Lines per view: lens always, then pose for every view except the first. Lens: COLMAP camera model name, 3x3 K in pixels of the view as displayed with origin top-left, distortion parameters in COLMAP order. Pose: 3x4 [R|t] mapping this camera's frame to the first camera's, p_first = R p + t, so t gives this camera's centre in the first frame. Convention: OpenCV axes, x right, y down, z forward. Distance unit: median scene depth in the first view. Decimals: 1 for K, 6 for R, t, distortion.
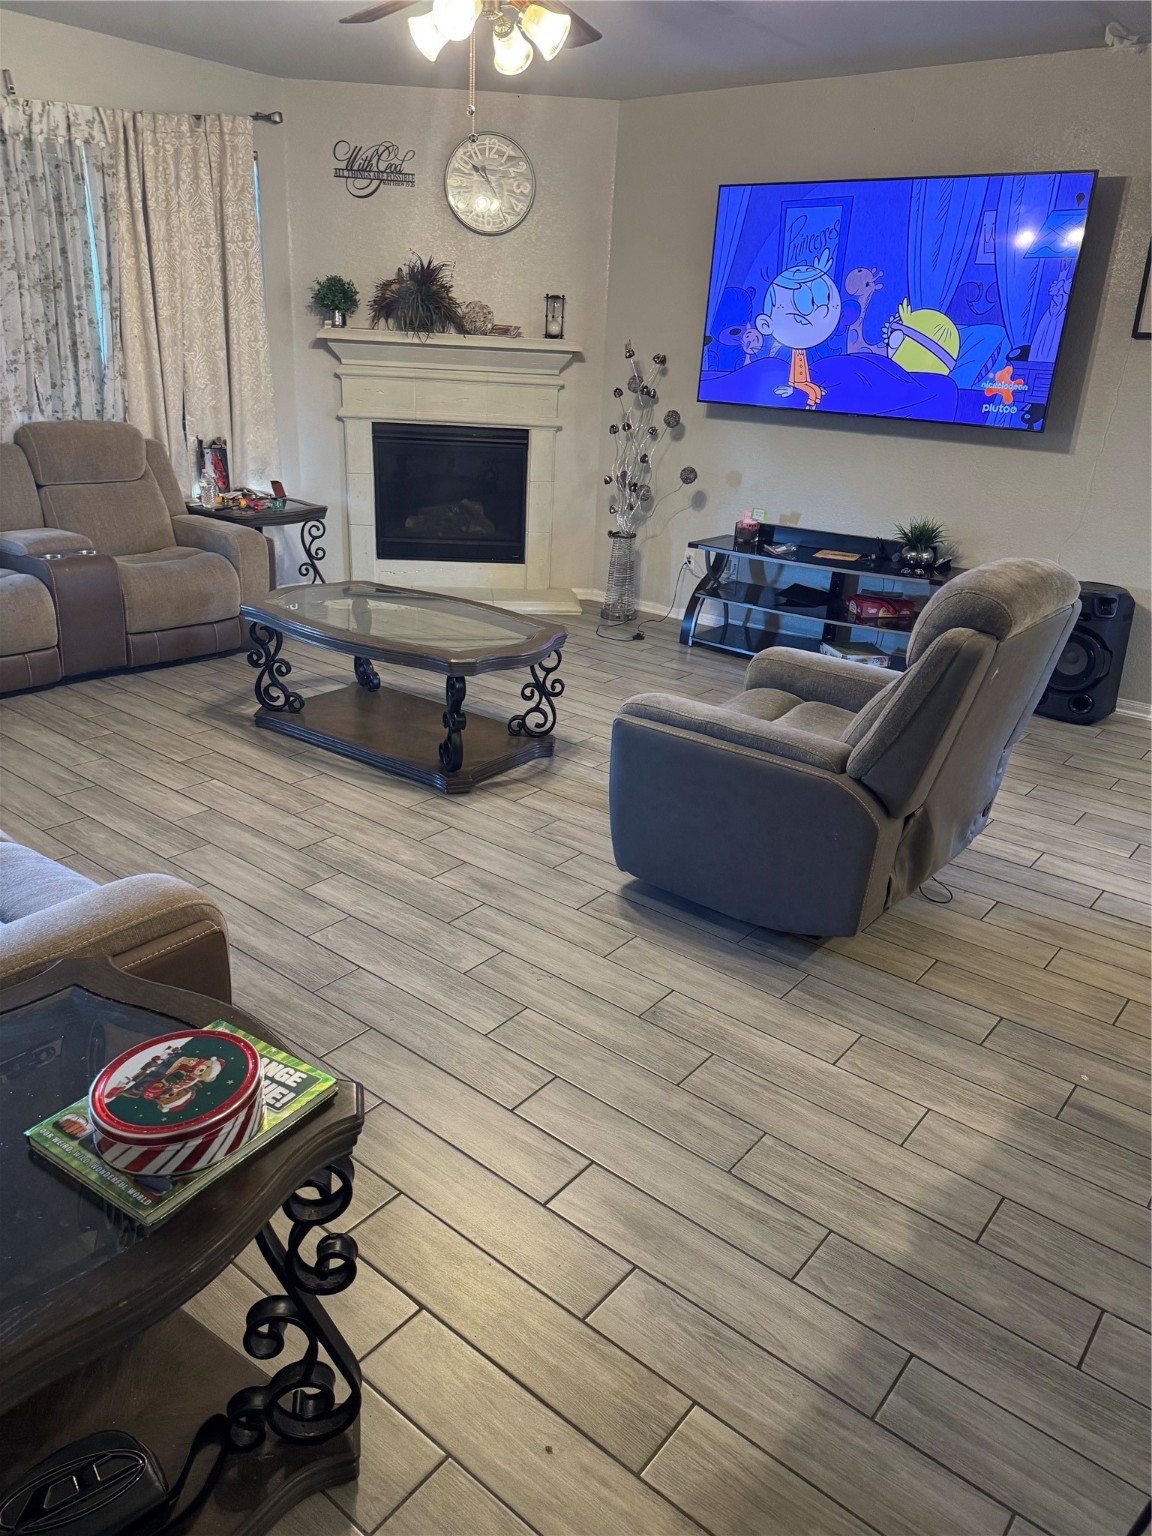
lens RADIAL K [[1077.9, 0, 569.4], [0, 1077.9, 777.5], [0, 0, 1]] dist [0.053668, -0.058550]
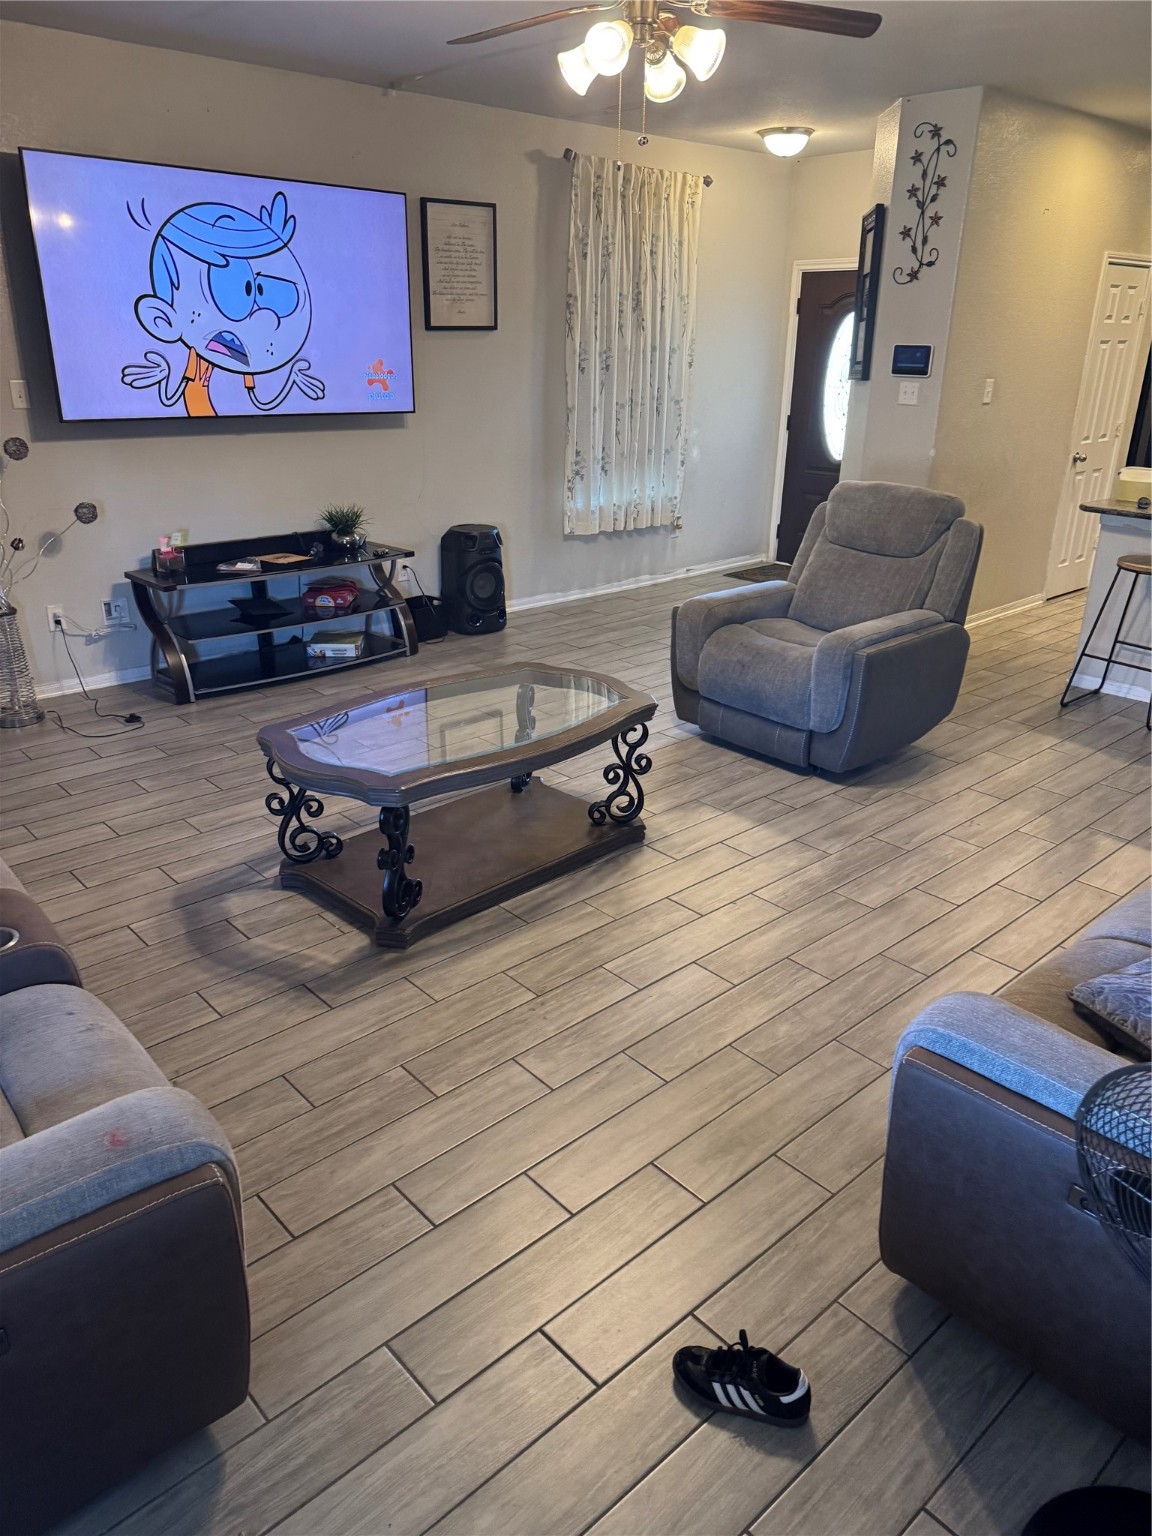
lens RADIAL K [[1077.9, 0, 569.4], [0, 1077.9, 777.5], [0, 0, 1]] dist [0.053668, -0.058550]
pose [[0.141087, -0.411317, 0.900507, -0.896901], [0.360973, 0.868358, 0.340077, -0.356903], [-0.921842, 0.277078, 0.270989, 0.724859]]
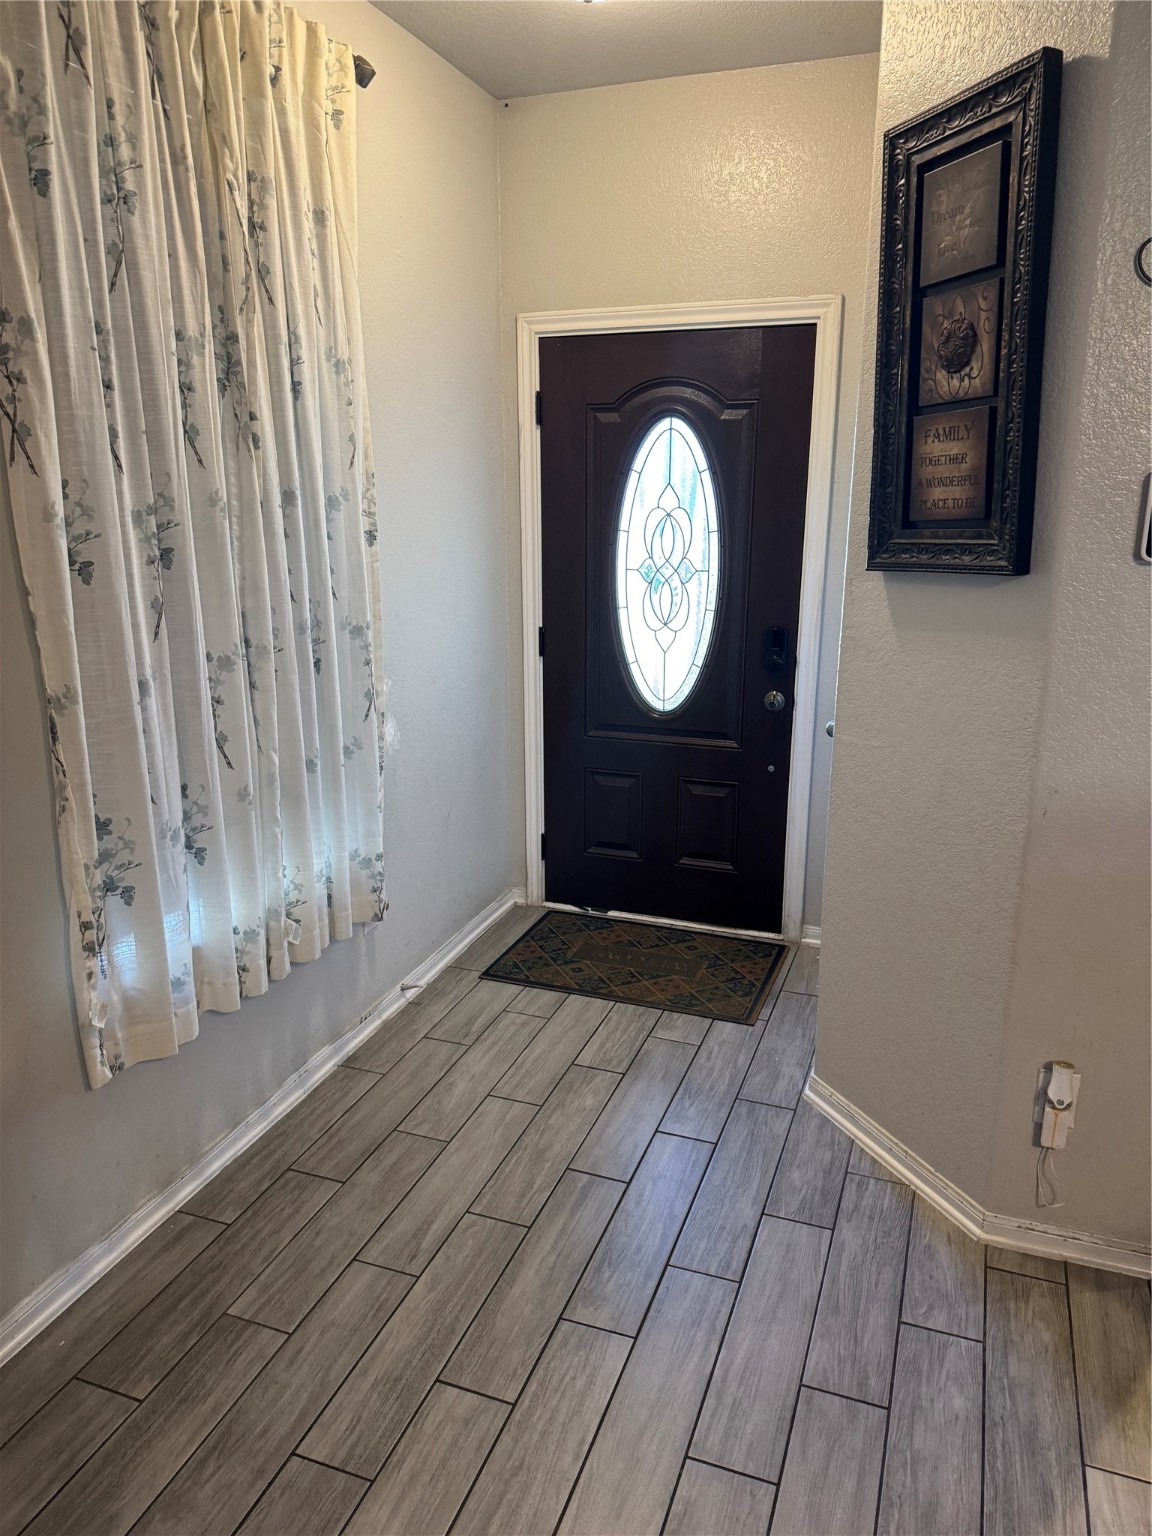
lens RADIAL K [[1077.9, 0, 569.4], [0, 1077.9, 777.5], [0, 0, 1]] dist [0.053668, -0.058550]
pose [[-0.323956, -0.285180, 0.902067, 0.255637], [0.344605, 0.852414, 0.393239, -0.364165], [-0.881079, 0.438249, -0.177870, 0.909242]]
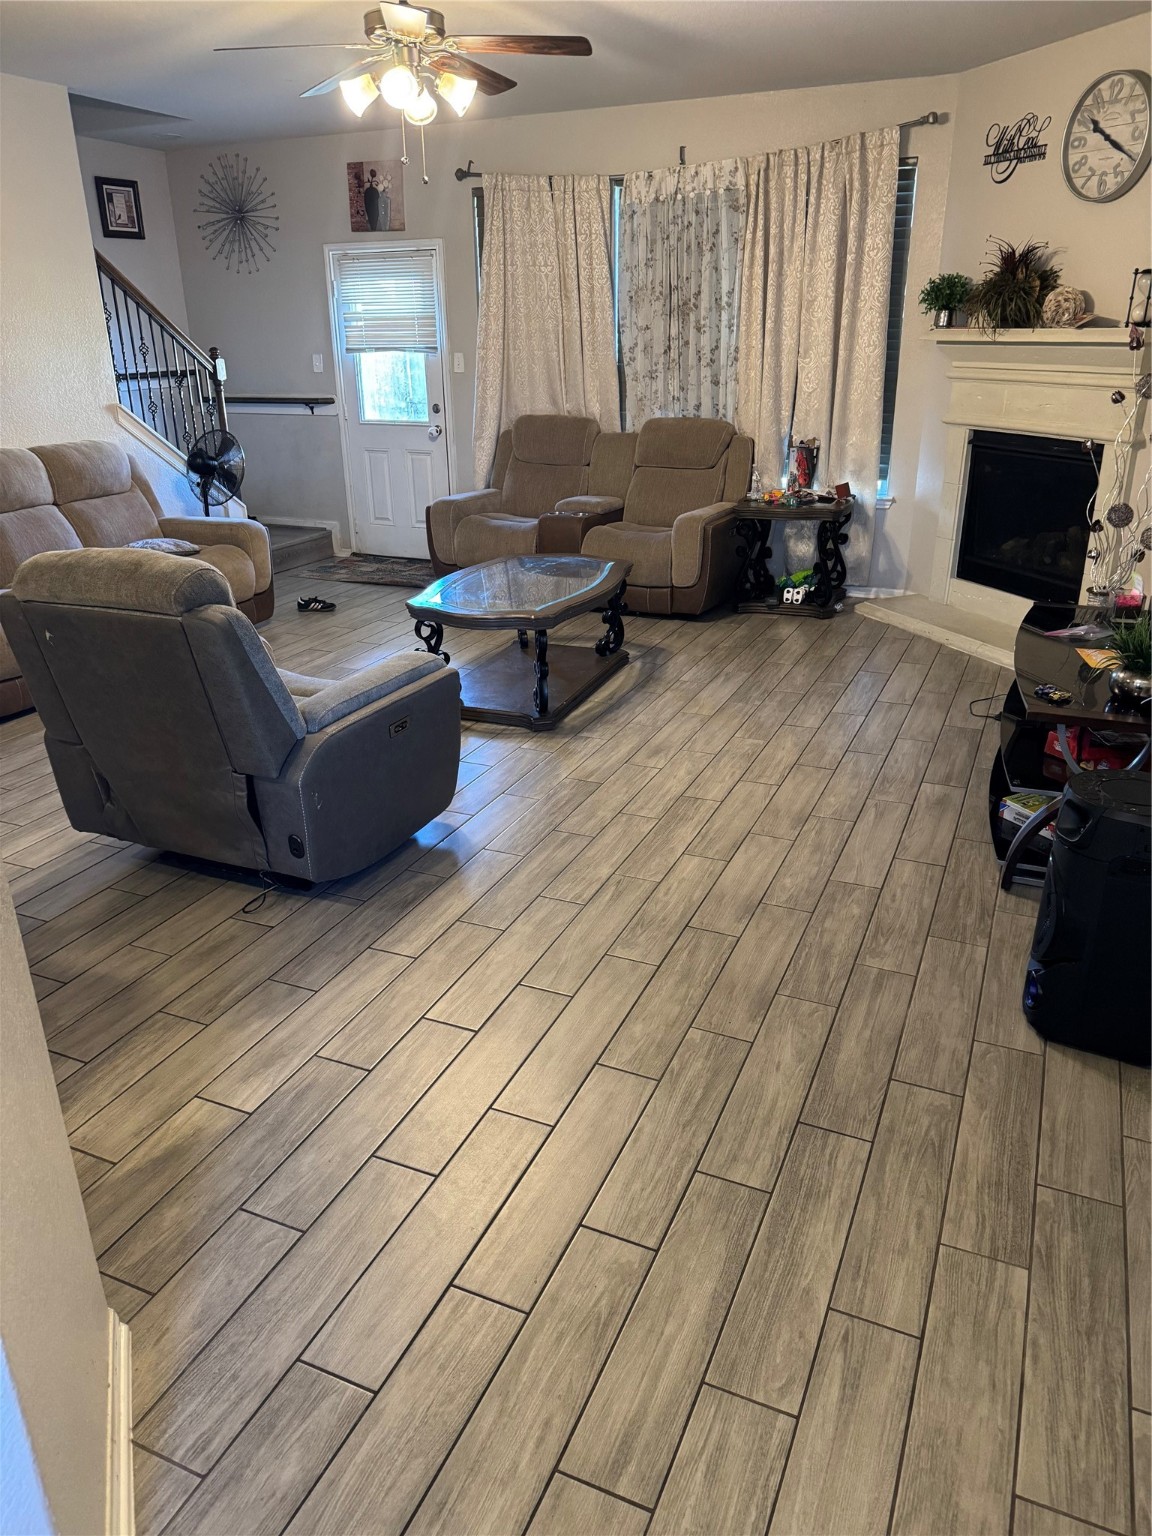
lens RADIAL K [[1077.9, 0, 569.4], [0, 1077.9, 777.5], [0, 0, 1]] dist [0.053668, -0.058550]
pose [[0.263859, 0.324002, -0.908516, 0.991615], [-0.336929, 0.913523, 0.227934, -0.236874], [0.903802, 0.245964, 0.350207, 0.683020]]
